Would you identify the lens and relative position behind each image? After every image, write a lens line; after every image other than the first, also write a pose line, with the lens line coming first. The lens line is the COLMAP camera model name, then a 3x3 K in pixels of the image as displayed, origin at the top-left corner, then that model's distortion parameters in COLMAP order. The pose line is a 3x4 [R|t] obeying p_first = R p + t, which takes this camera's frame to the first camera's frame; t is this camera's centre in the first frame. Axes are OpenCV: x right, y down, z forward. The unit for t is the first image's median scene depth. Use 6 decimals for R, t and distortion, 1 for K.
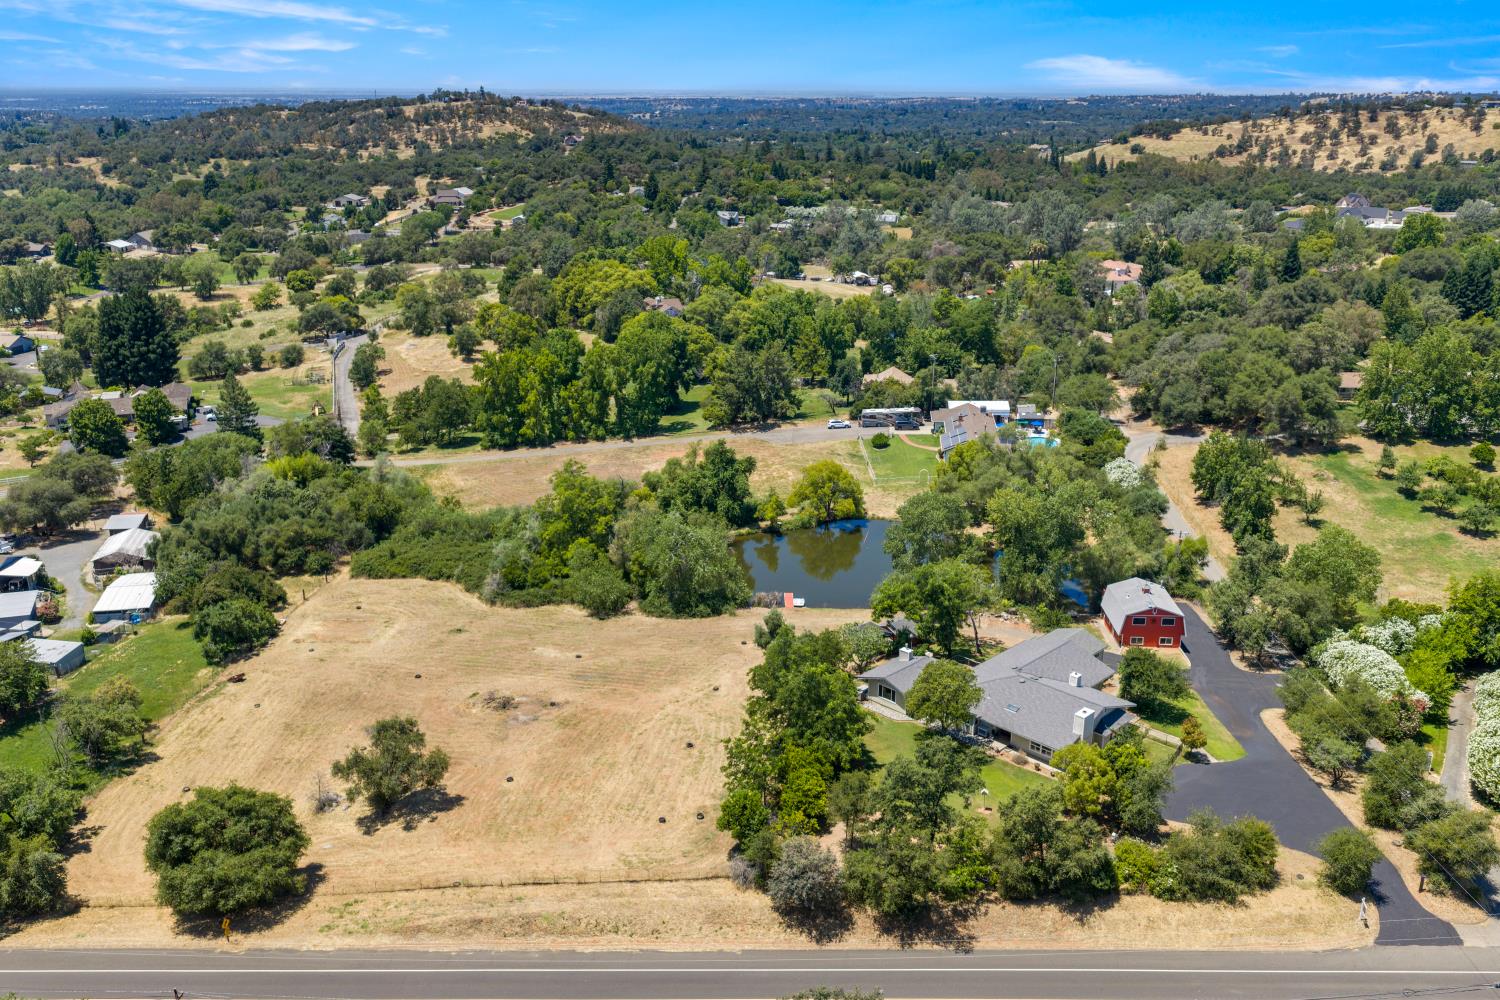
lens RADIAL K [[1245.3, 0, 754.2], [0, 1245.3, 510.0], [0, 0, 1]] dist [0.020997, -0.032104]
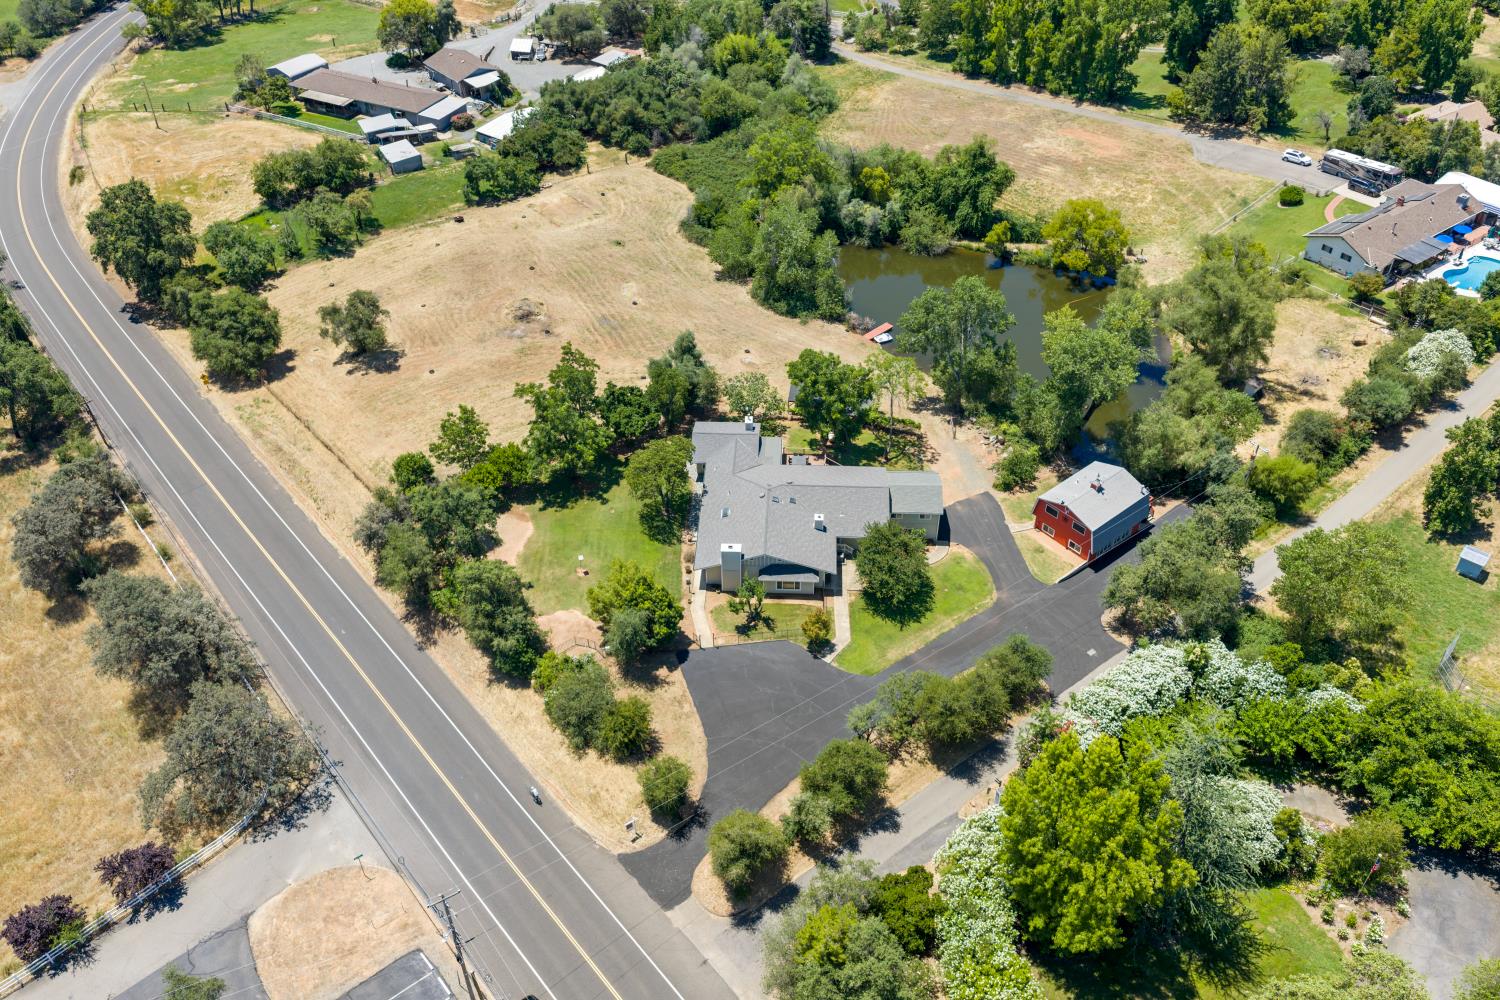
lens RADIAL K [[1245.3, 0, 755.6], [0, 1245.3, 486.3], [0, 0, 1]] dist [0.020997, -0.032104]
pose [[0.669135, 0.463065, -0.581230, 0.583828], [-0.230778, 0.872939, 0.429789, -0.217805], [0.706399, -0.153452, 0.690980, 0.238100]]
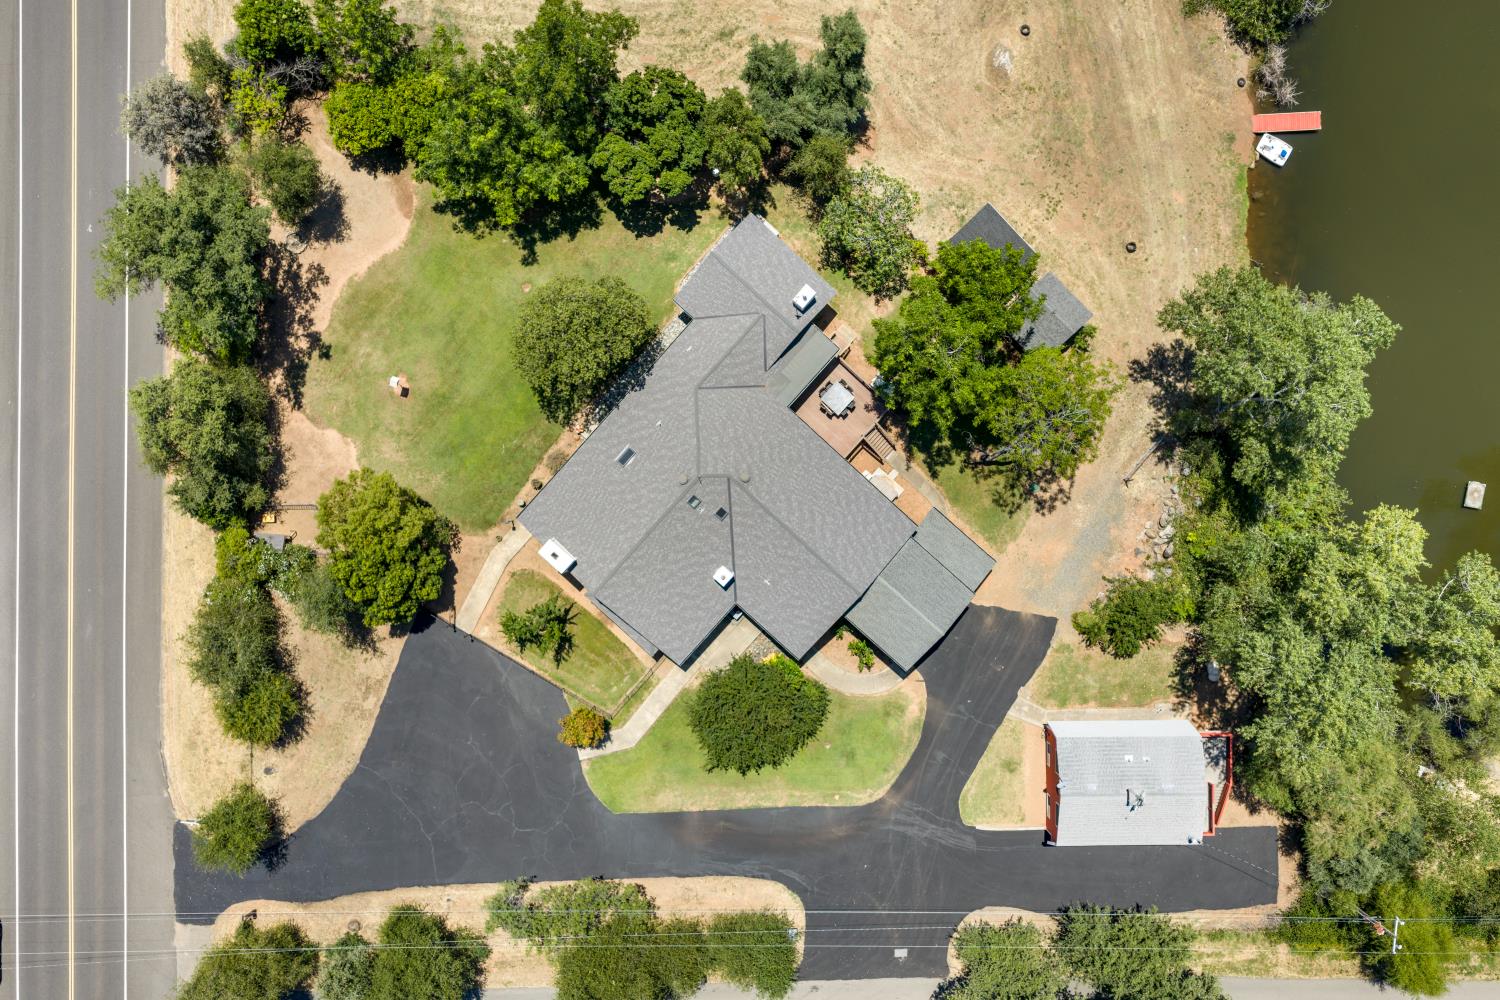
lens RADIAL K [[1245.3, 0, 759.3], [0, 1245.3, 634.6], [0, 0, 1]] dist [0.020997, -0.032104]
pose [[0.044358, 0.998418, 0.034547, 0.203791], [-0.335042, -0.017711, 0.942037, -0.328178], [0.941159, -0.053361, 0.333726, 0.622067]]
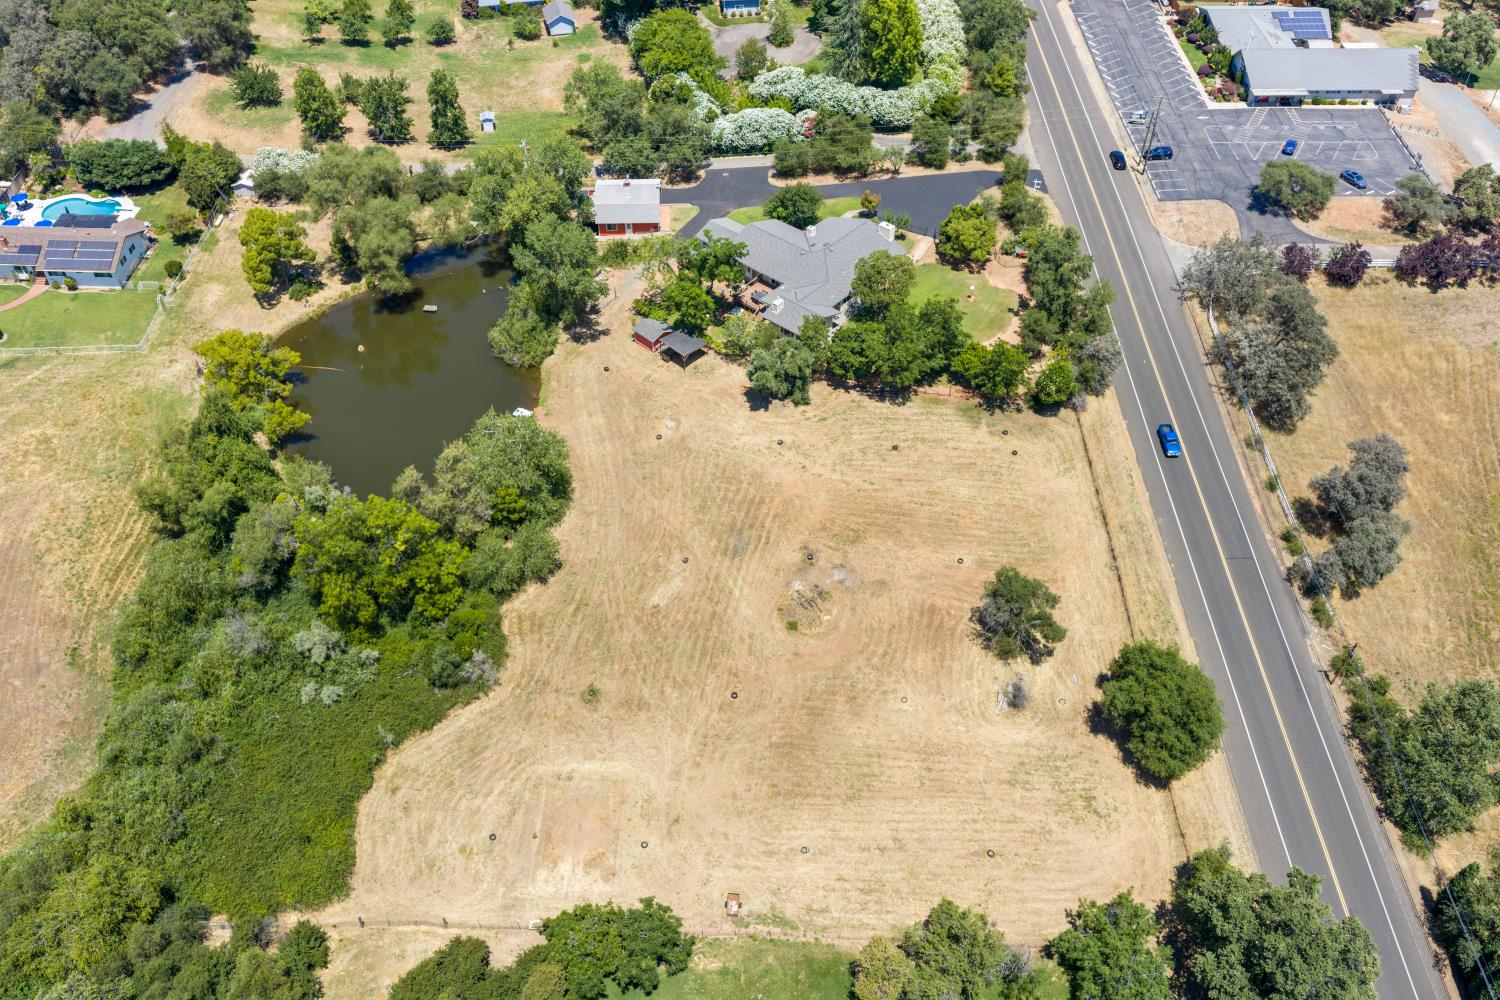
lens RADIAL K [[1245.3, 0, 744.6], [0, 1245.3, 497.2], [0, 0, 1]] dist [0.020997, -0.032104]
pose [[-0.052998, -0.698694, 0.713455, -0.664138], [0.327537, 0.662771, 0.673390, -0.446218], [-0.943351, 0.269371, 0.193723, 0.676657]]
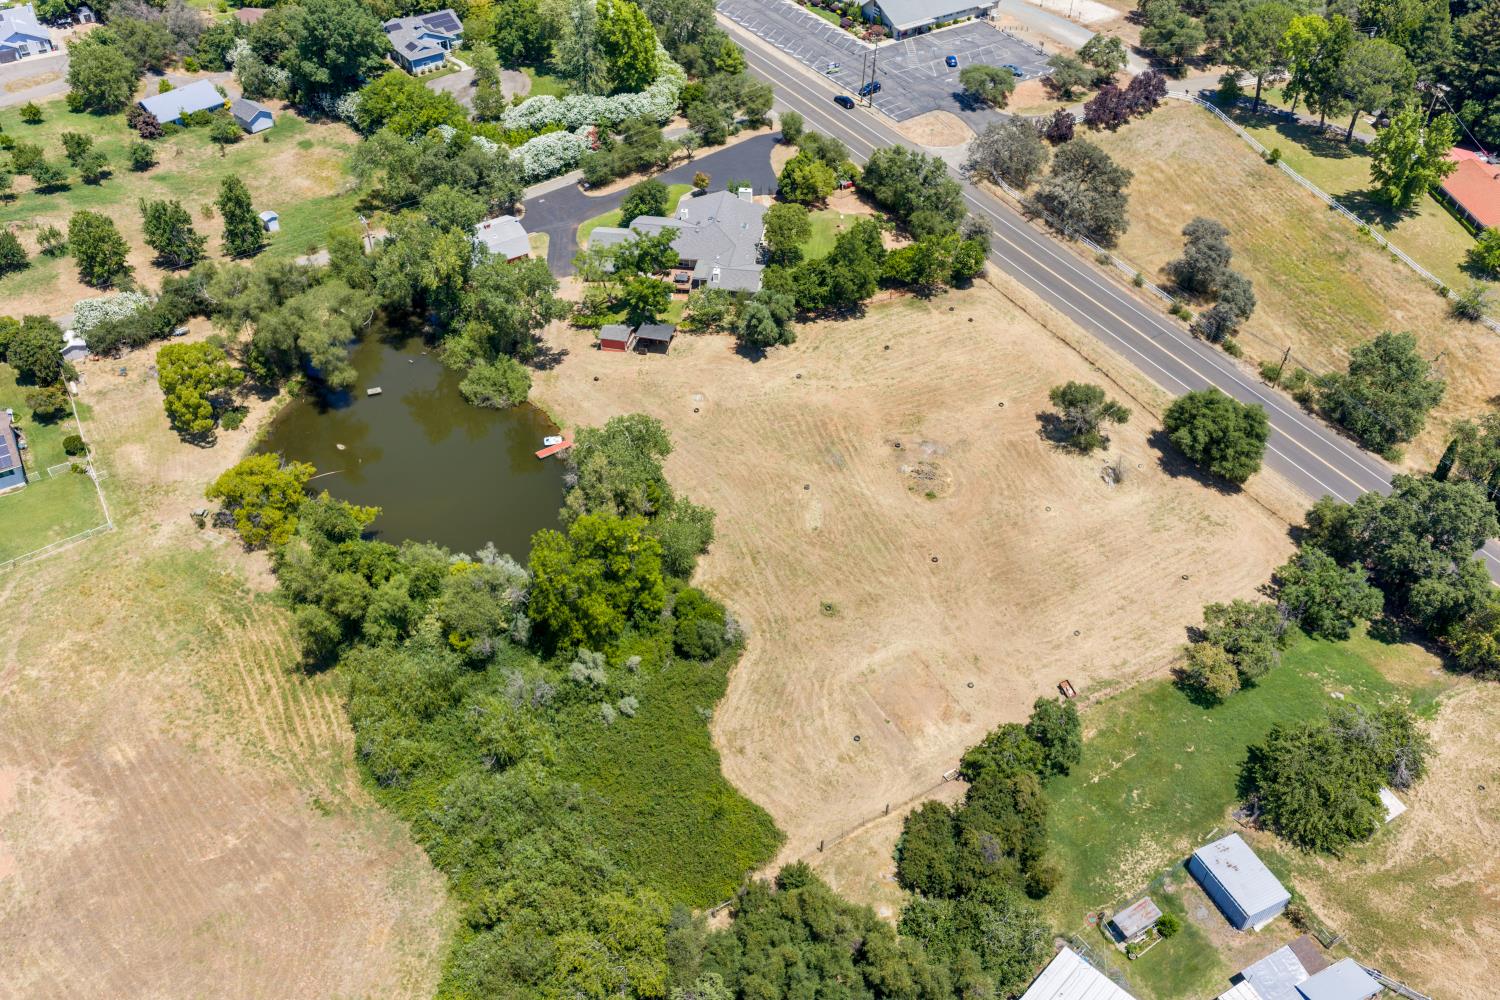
lens RADIAL K [[1245.3, 0, 745.1], [0, 1245.3, 500.6], [0, 0, 1]] dist [0.020997, -0.032104]
pose [[-0.580919, -0.543267, 0.606131, -0.638209], [0.264654, 0.578140, 0.771824, -0.583991], [-0.769735, 0.608782, -0.192075, 1.085818]]
